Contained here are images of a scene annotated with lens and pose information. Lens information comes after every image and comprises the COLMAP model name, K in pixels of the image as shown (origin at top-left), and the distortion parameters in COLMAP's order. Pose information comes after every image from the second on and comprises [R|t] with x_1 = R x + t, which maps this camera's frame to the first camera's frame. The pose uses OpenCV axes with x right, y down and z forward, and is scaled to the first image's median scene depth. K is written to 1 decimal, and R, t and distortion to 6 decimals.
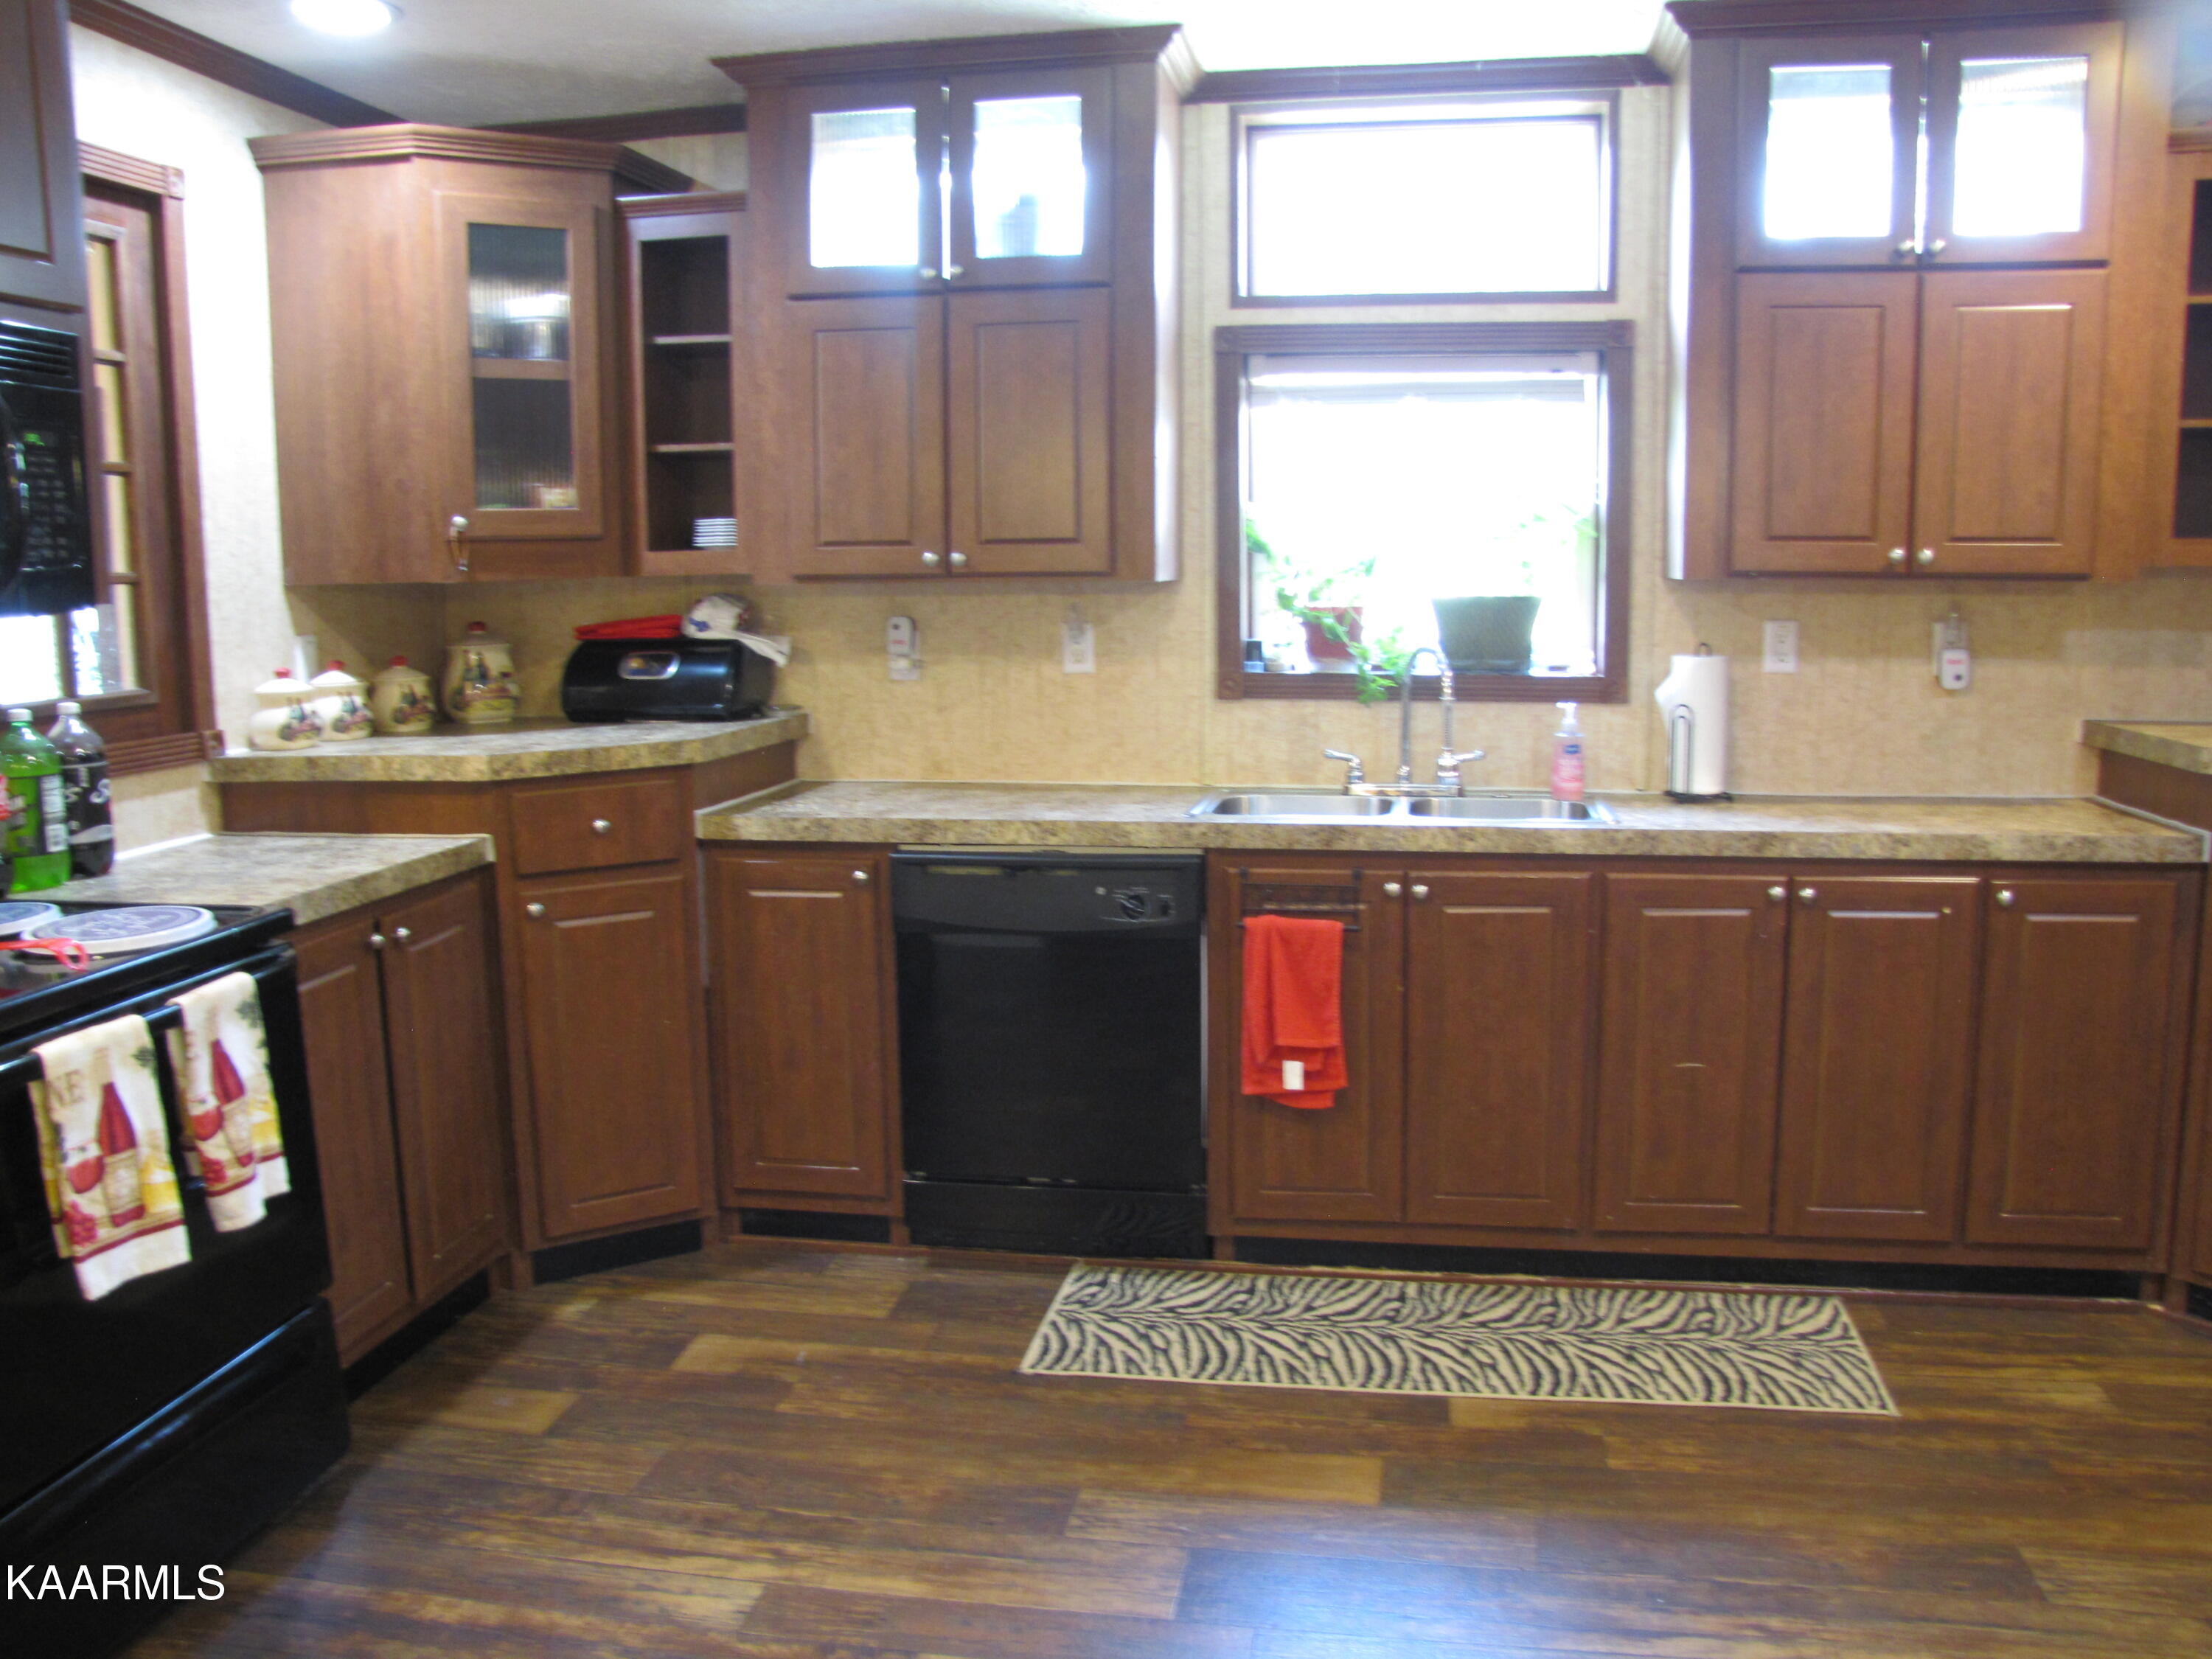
lens RADIAL K [[1838.0, 0, 1099.0], [0, 1838.0, 842.4], [0, 0, 1]] dist [-0.189202, 0.163940]
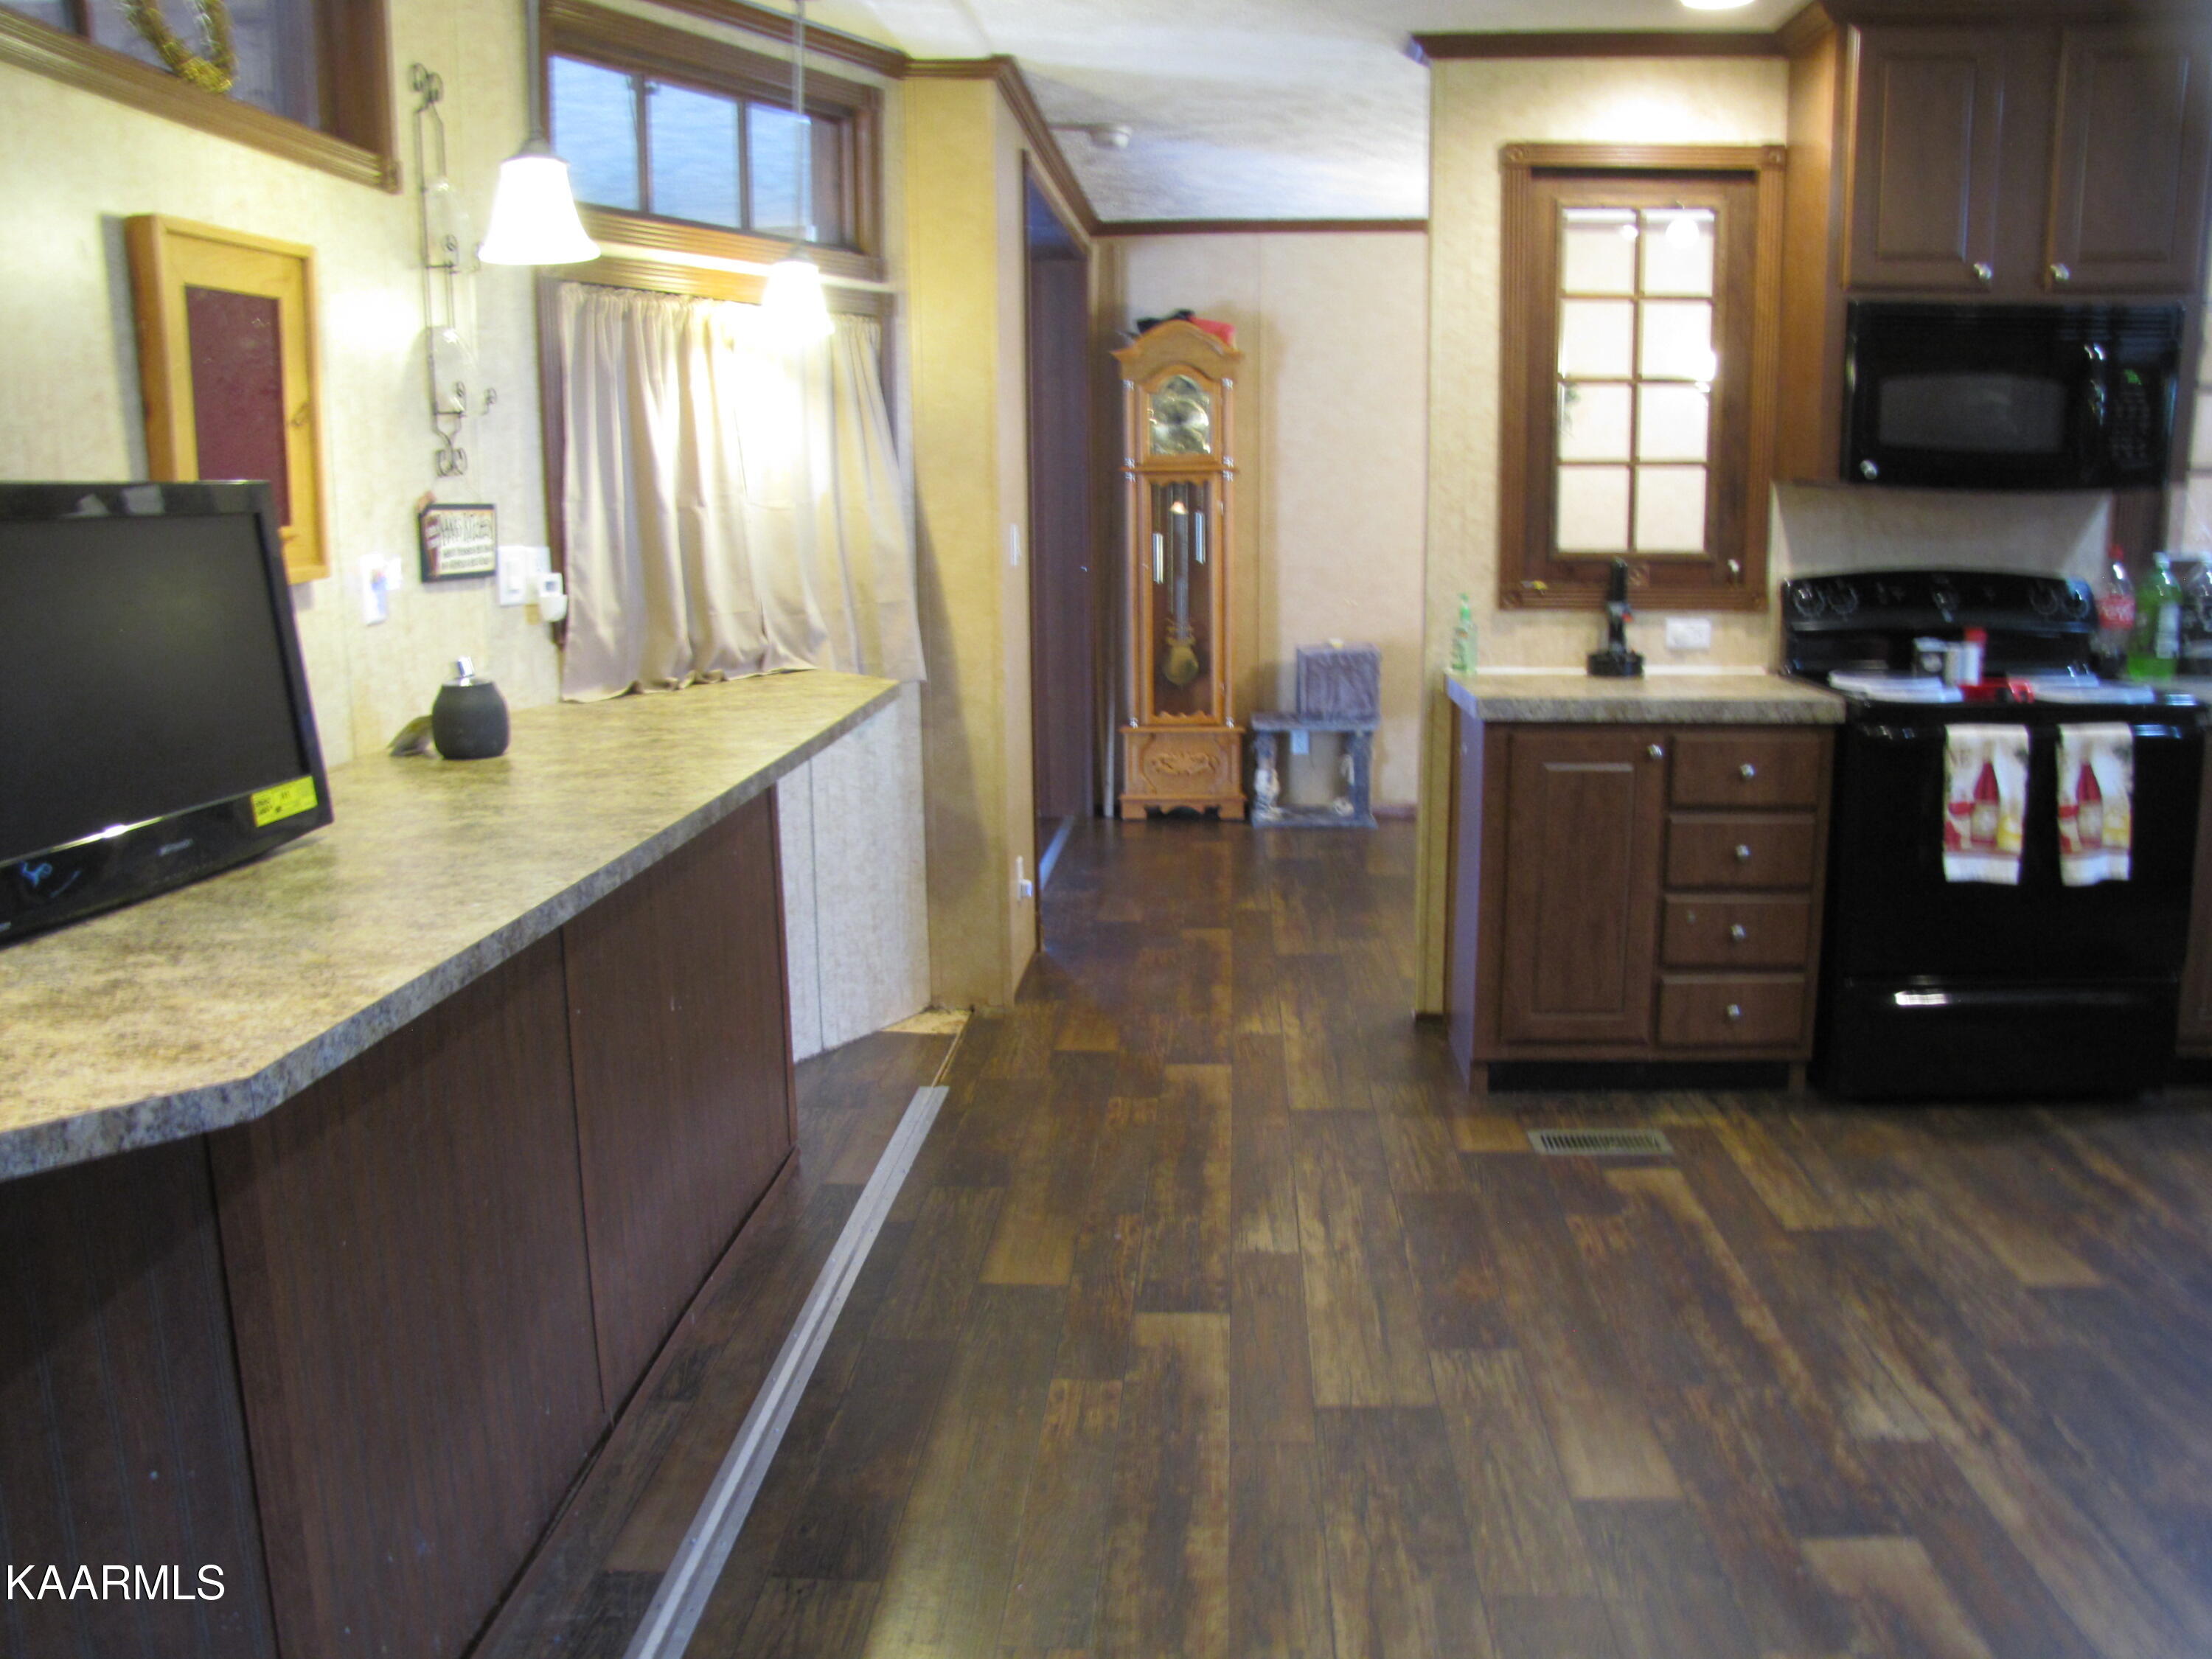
lens RADIAL K [[1839.2, 0, 1106.0], [0, 1839.2, 829.5], [0, 0, 1]] dist [-0.191817, 0.165816]
pose [[0.117061, 0.197059, -0.973378, 0.666186], [-0.145437, 0.972951, 0.179482, 0.011027], [0.982418, 0.120554, 0.142555, -0.055793]]
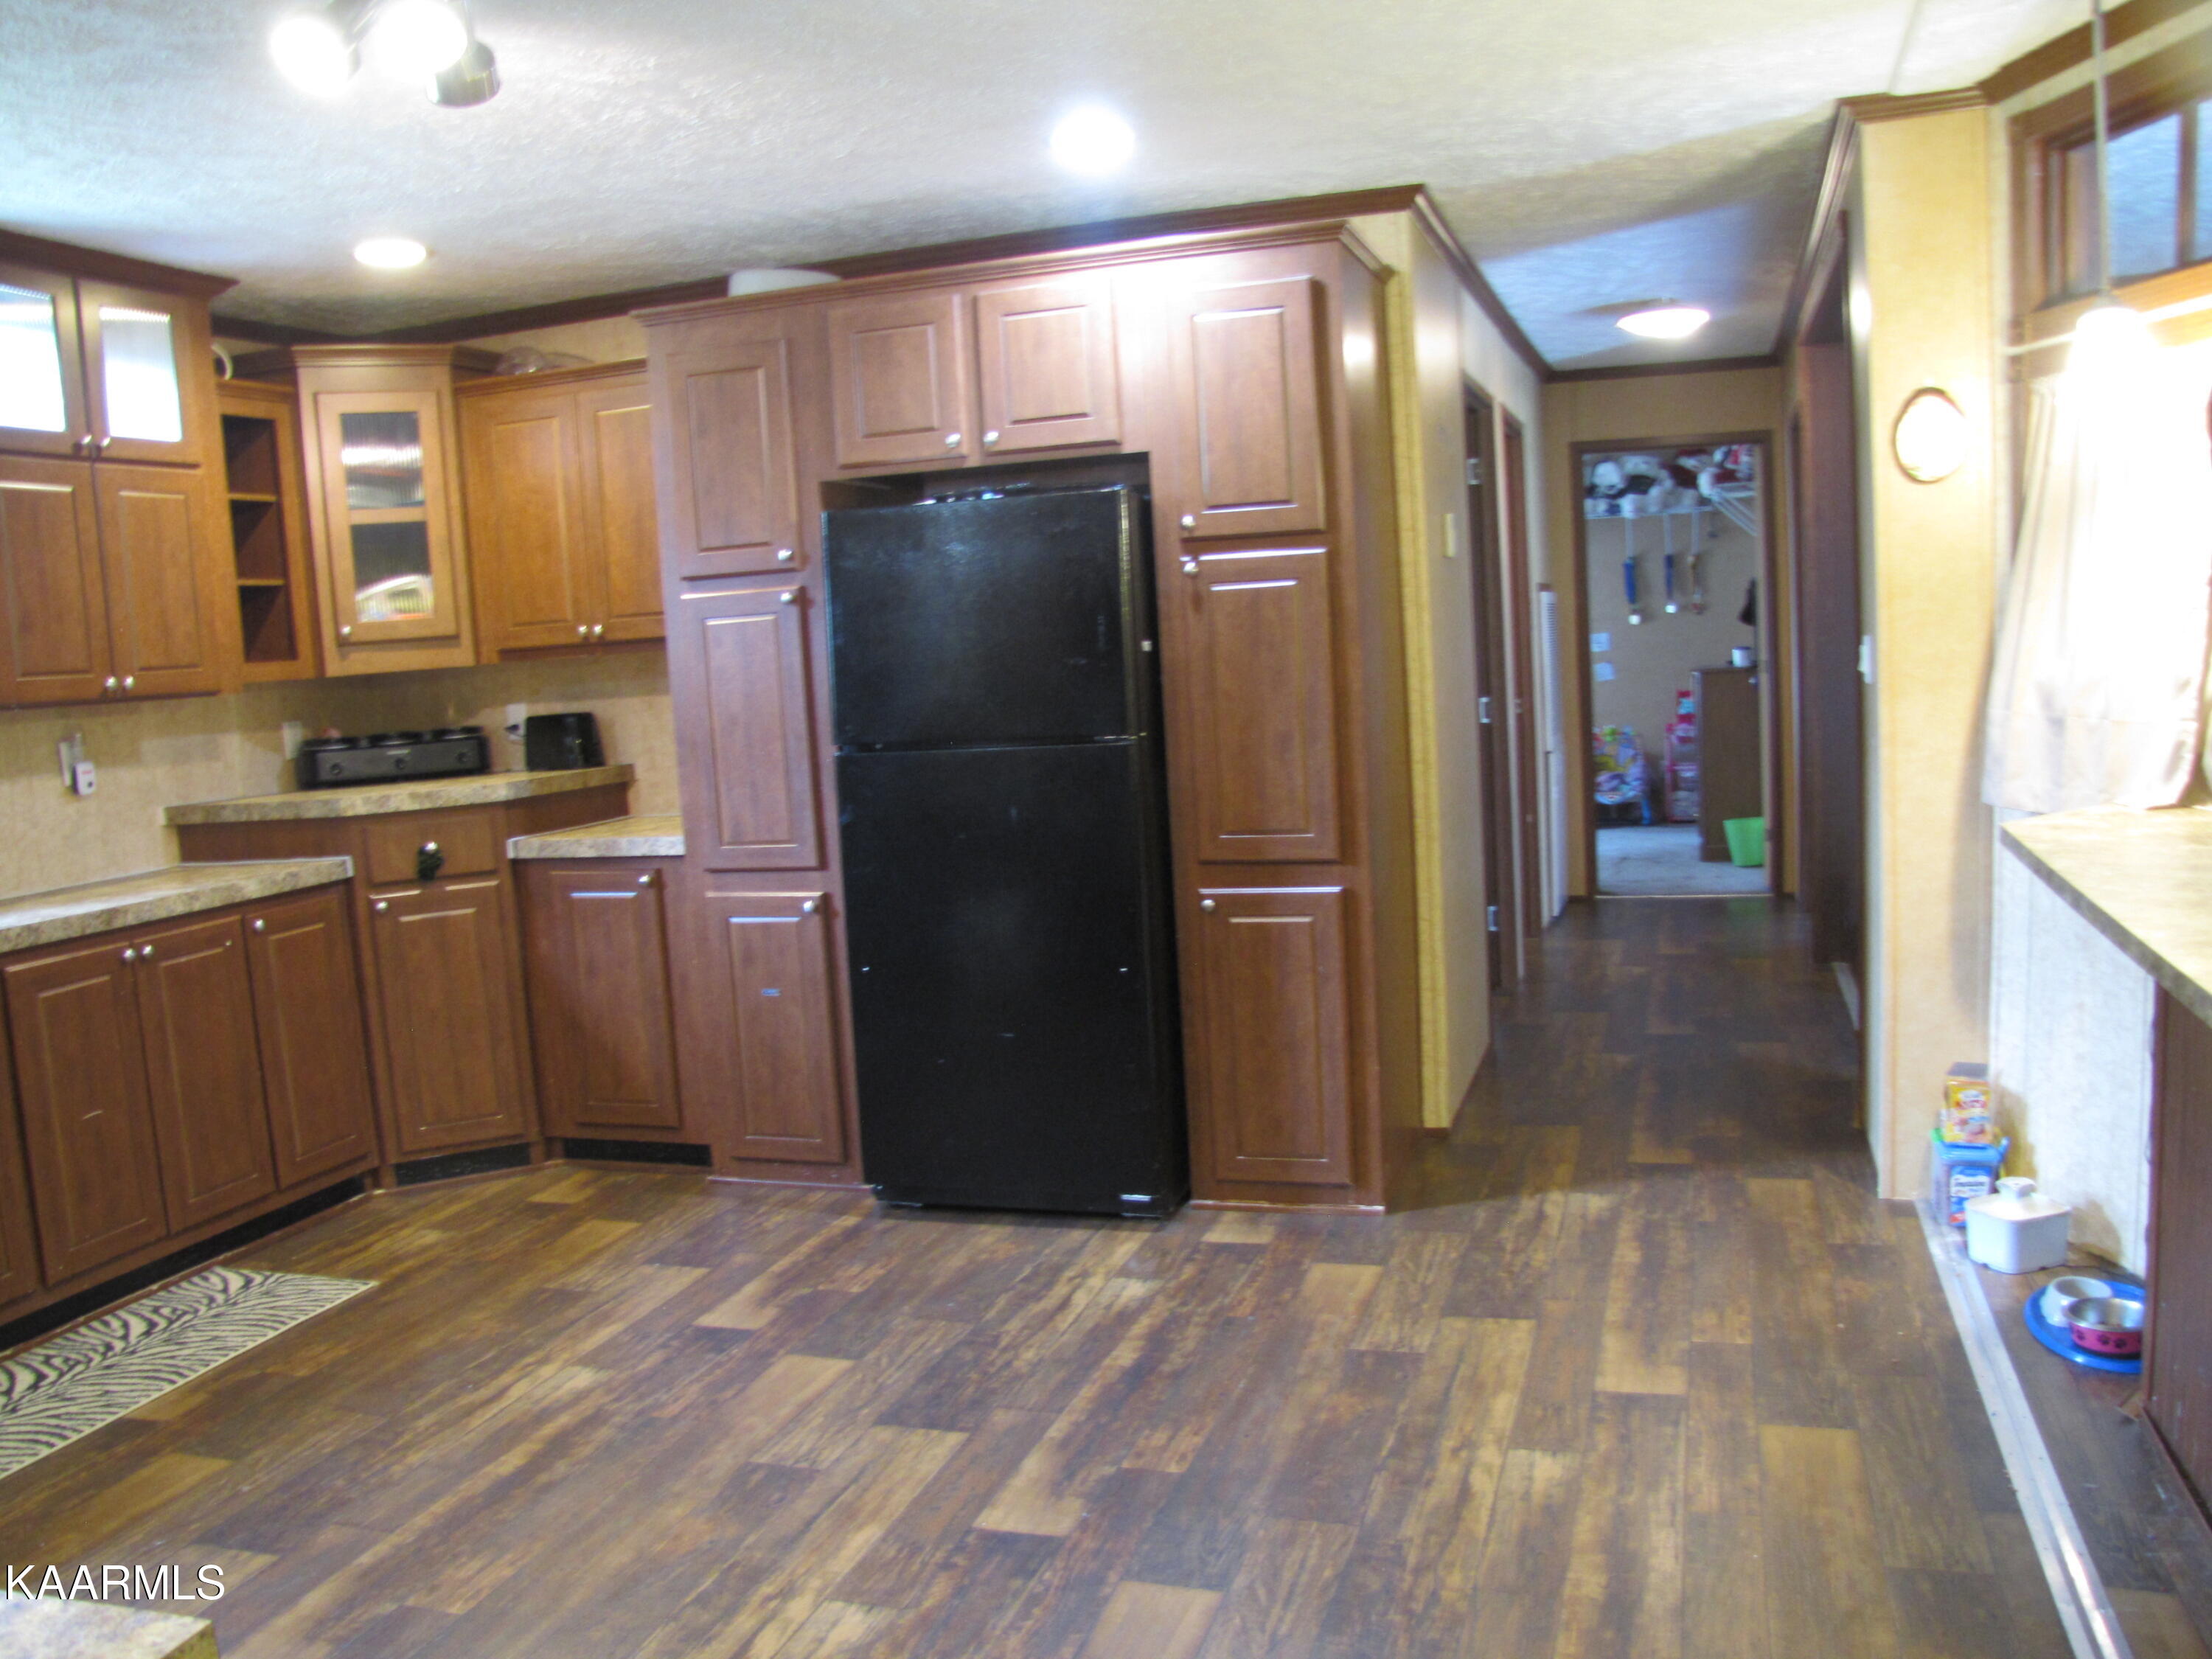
lens RADIAL K [[1840.8, 0, 1120.0], [0, 1840.8, 848.4], [0, 0, 1]] dist [-0.192898, 0.166736]
pose [[0.126395, -0.111931, 0.985645, -0.705218], [0.206979, 0.974720, 0.084148, -0.003890], [-0.970146, 0.193372, 0.146367, 0.141724]]
